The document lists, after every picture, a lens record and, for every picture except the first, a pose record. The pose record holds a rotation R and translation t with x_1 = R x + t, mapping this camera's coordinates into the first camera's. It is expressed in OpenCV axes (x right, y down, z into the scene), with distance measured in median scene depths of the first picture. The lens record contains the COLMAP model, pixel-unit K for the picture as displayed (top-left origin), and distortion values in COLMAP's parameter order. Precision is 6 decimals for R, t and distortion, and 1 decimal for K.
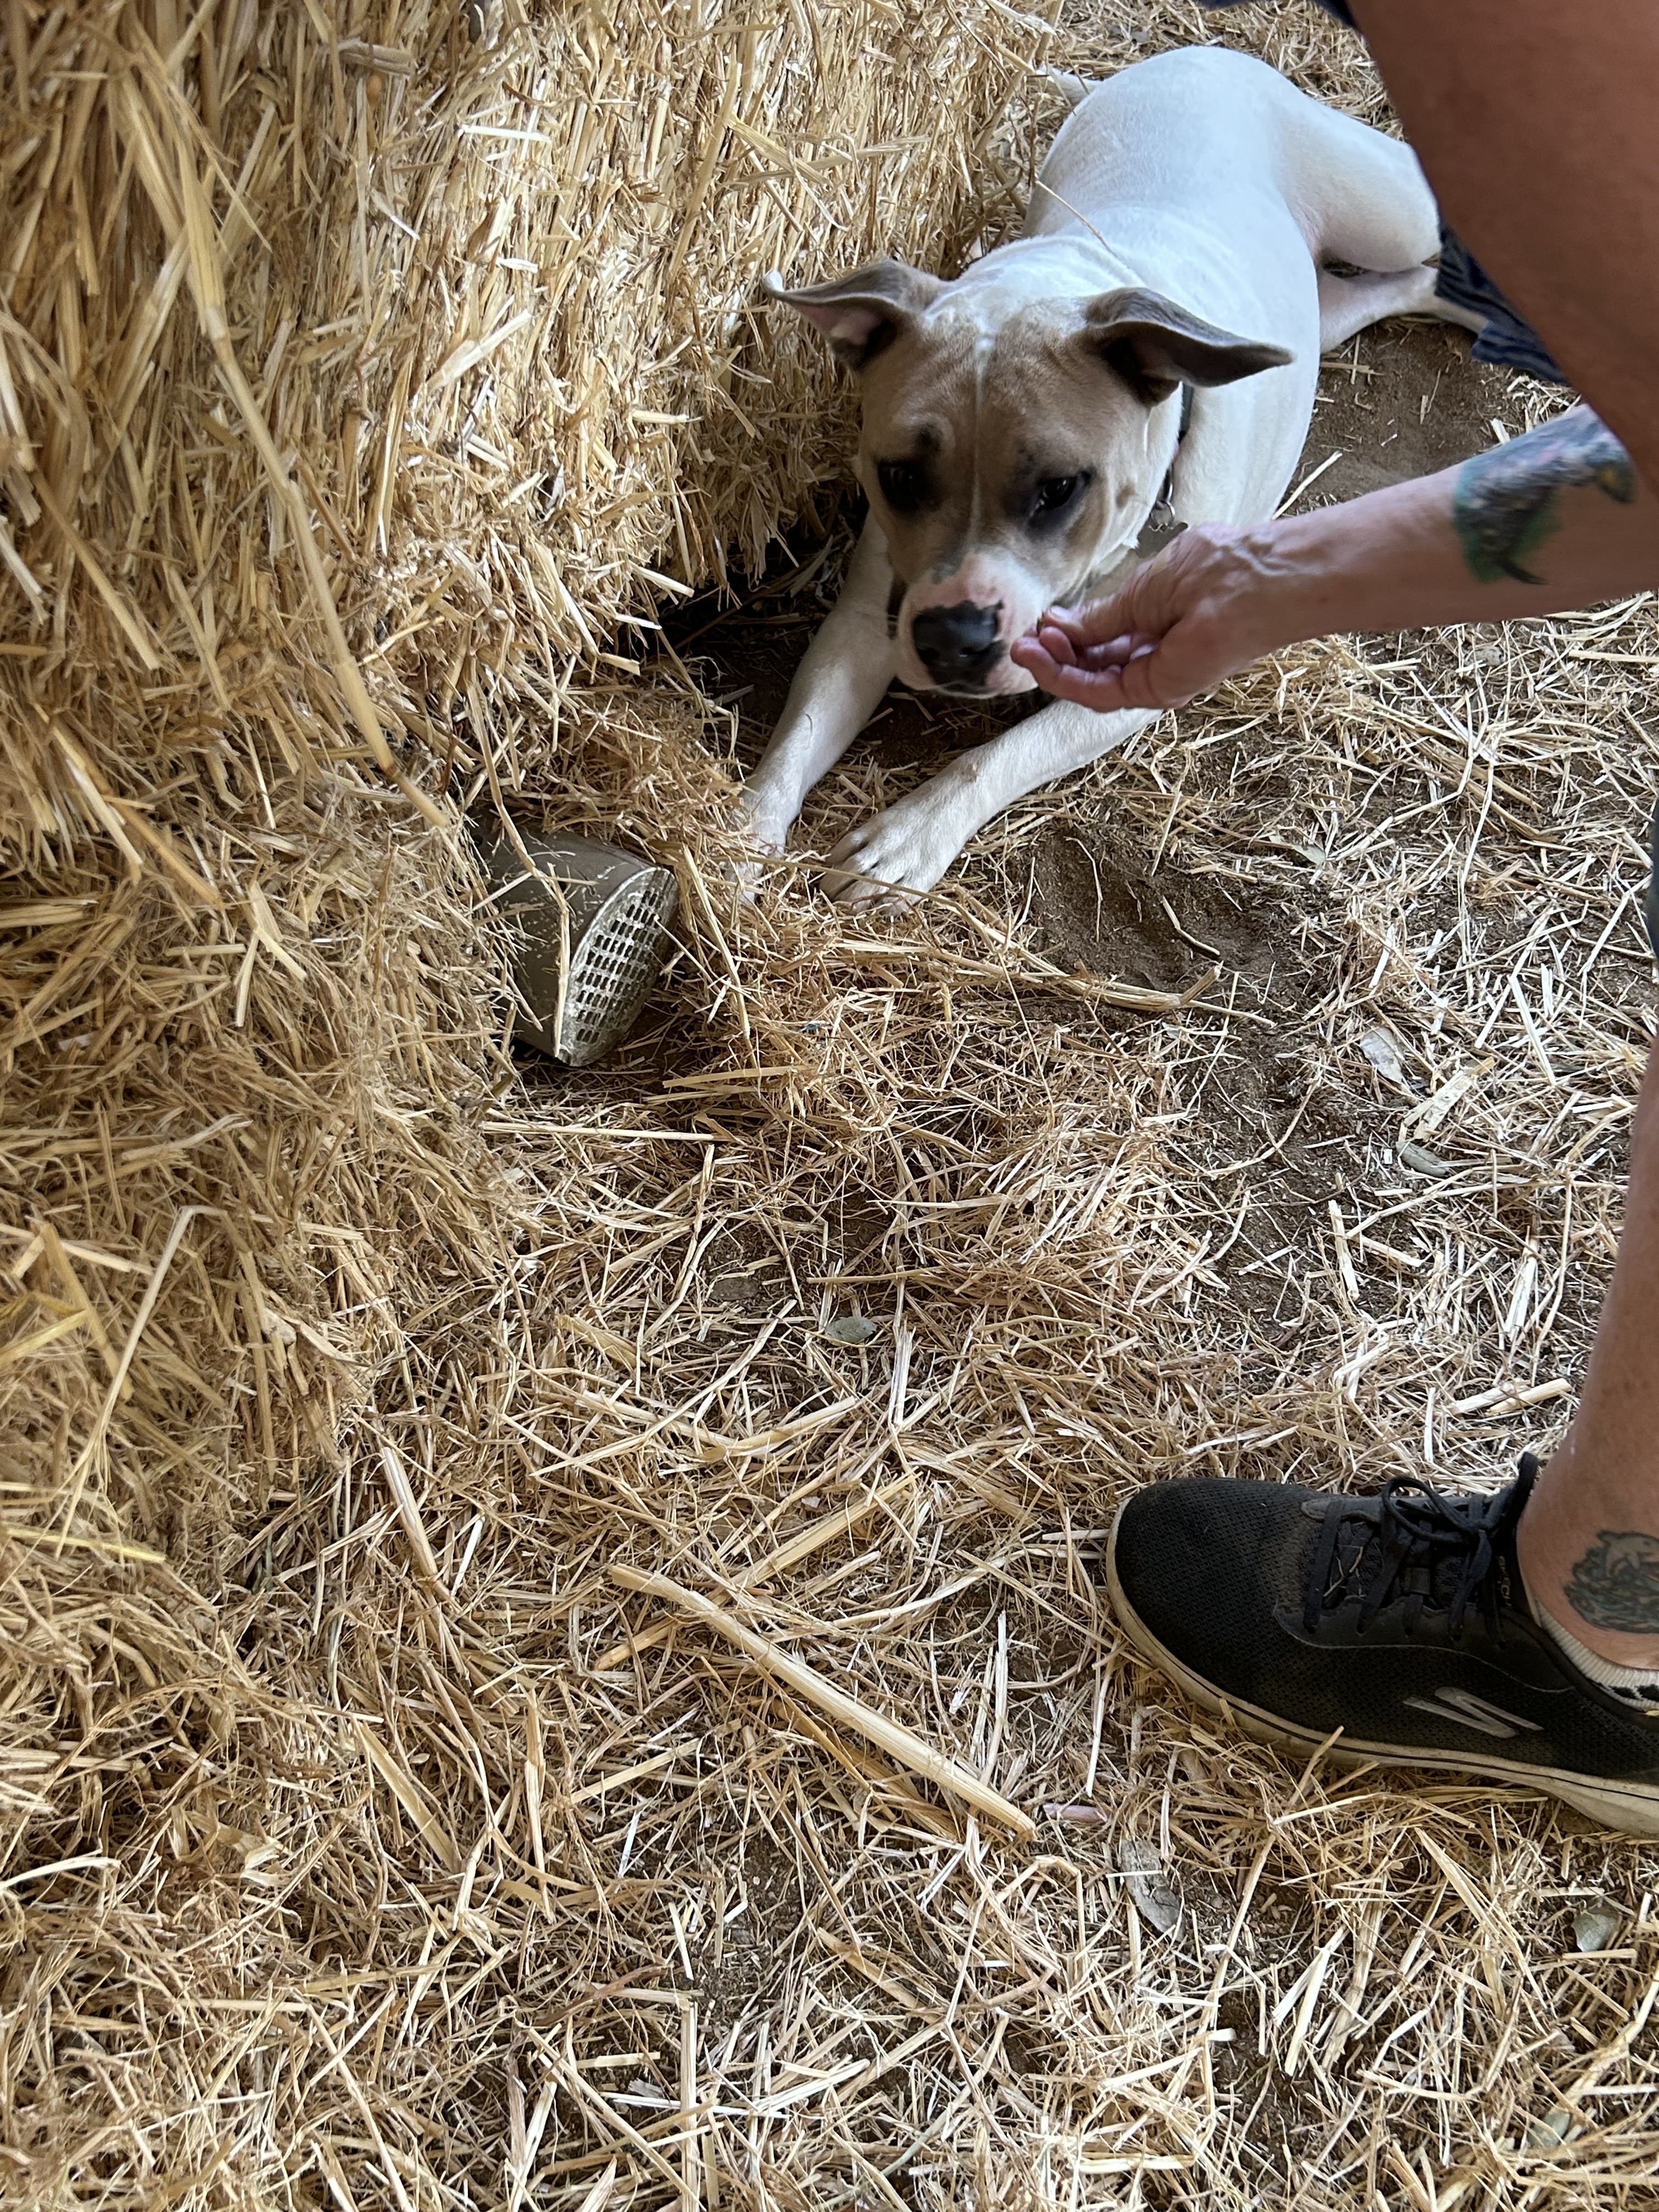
lens RADIAL K [[2111.0, 0, 829.5], [0, 2111.0, 1106.0], [0, 0, 1]] dist [0.120683, -0.008142]
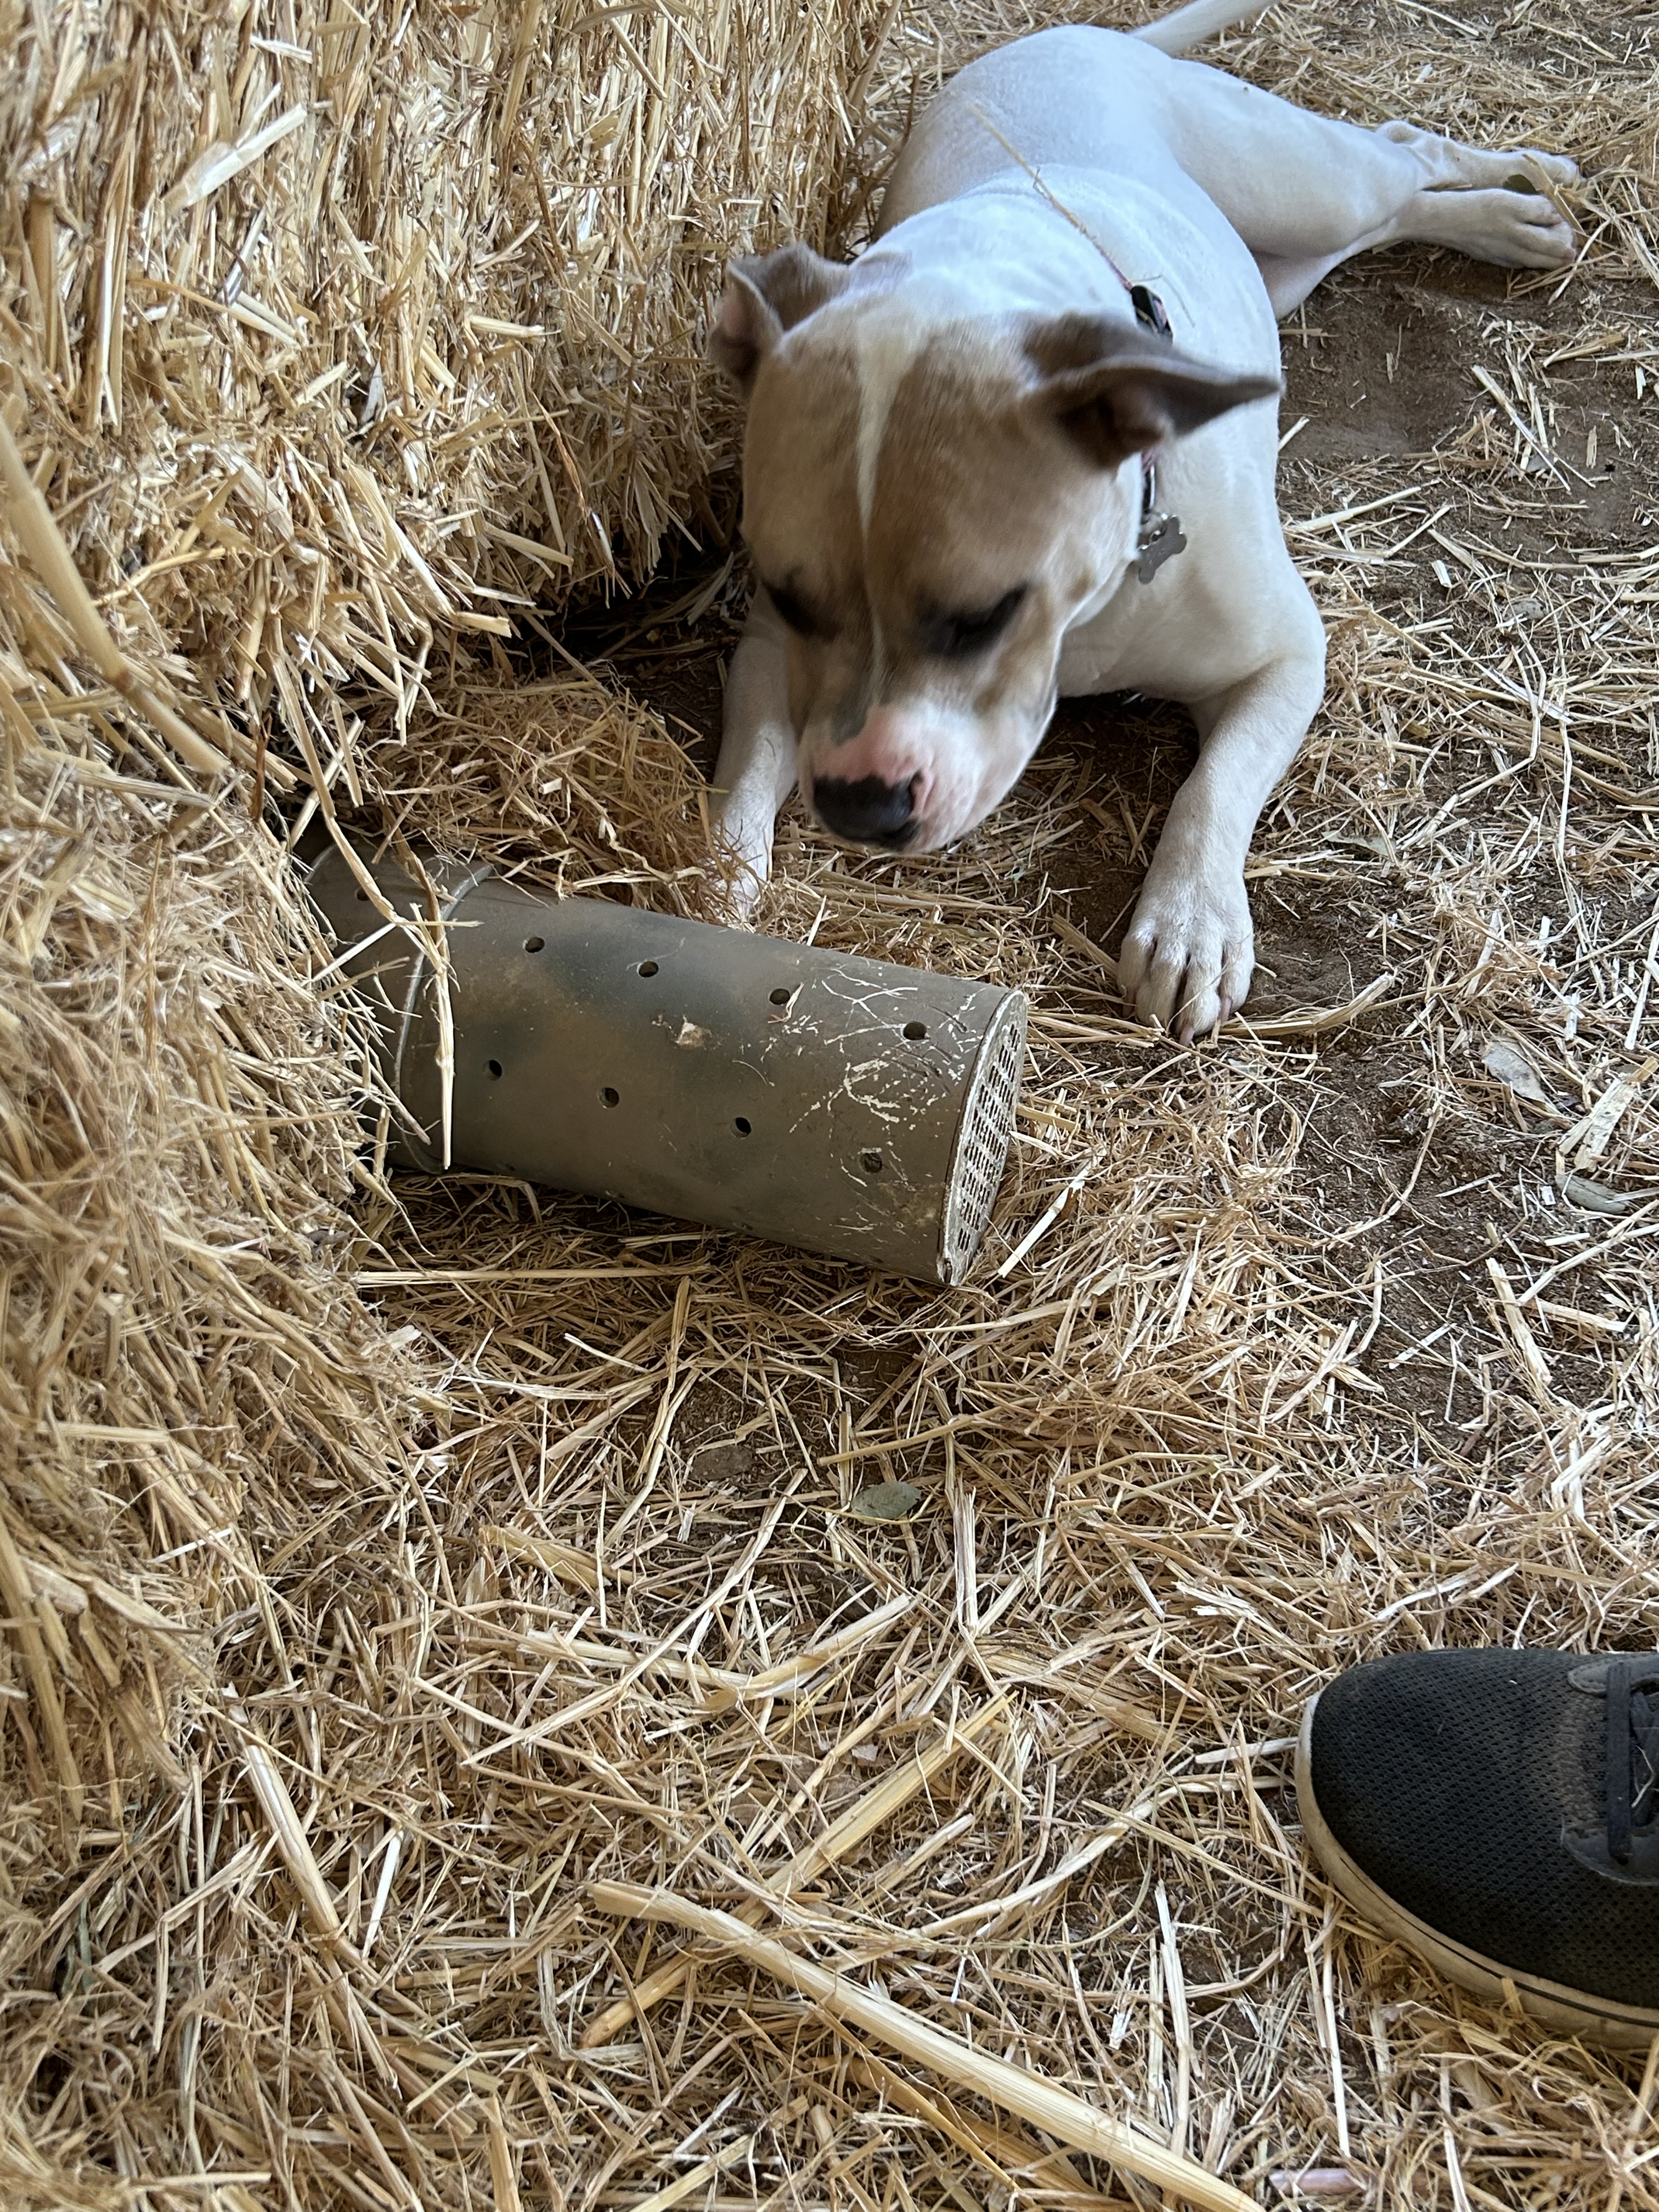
lens RADIAL K [[2084.8, 0, 829.5], [0, 2084.8, 1106.0], [0, 0, 1]] dist [0.047614, -0.030645]
pose [[0.993431, -0.105402, 0.044546, -0.028340], [0.108955, 0.990255, -0.086738, 0.032277], [-0.034970, 0.091022, 0.995235, 0.281751]]
